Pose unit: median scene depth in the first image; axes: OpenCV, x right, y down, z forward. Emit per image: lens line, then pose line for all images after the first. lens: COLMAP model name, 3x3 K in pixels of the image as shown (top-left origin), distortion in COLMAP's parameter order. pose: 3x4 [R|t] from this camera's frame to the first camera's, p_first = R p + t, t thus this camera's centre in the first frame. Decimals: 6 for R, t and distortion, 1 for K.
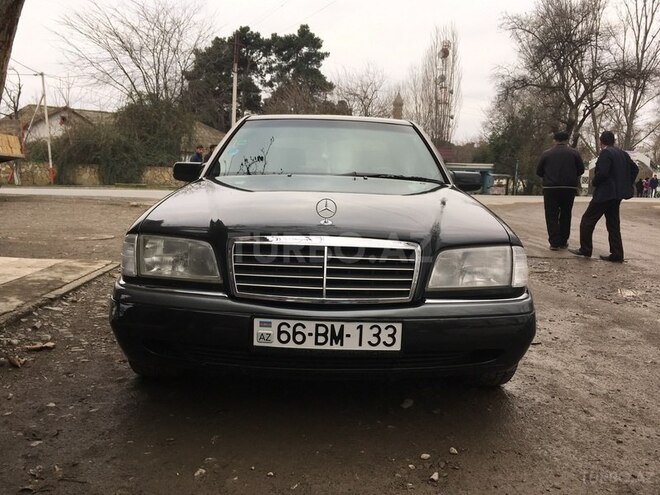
lens RADIAL K [[559.0, 0, 330.0], [0, 559.0, 247.5], [0, 0, 1]] dist [0.070117, -0.113289]
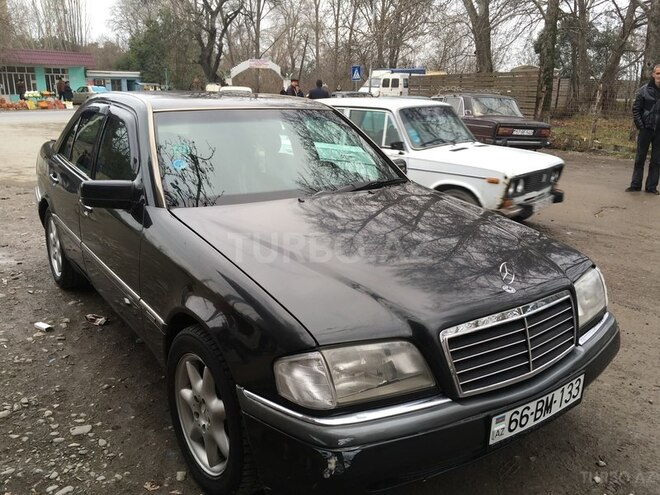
lens RADIAL K [[559.0, 0, 330.0], [0, 559.0, 247.5], [0, 0, 1]] dist [0.070117, -0.113289]
pose [[0.813910, -0.175172, 0.553954, -0.772791], [0.082986, 0.978739, 0.187570, -0.319968], [-0.575034, -0.106695, 0.811143, 0.434034]]
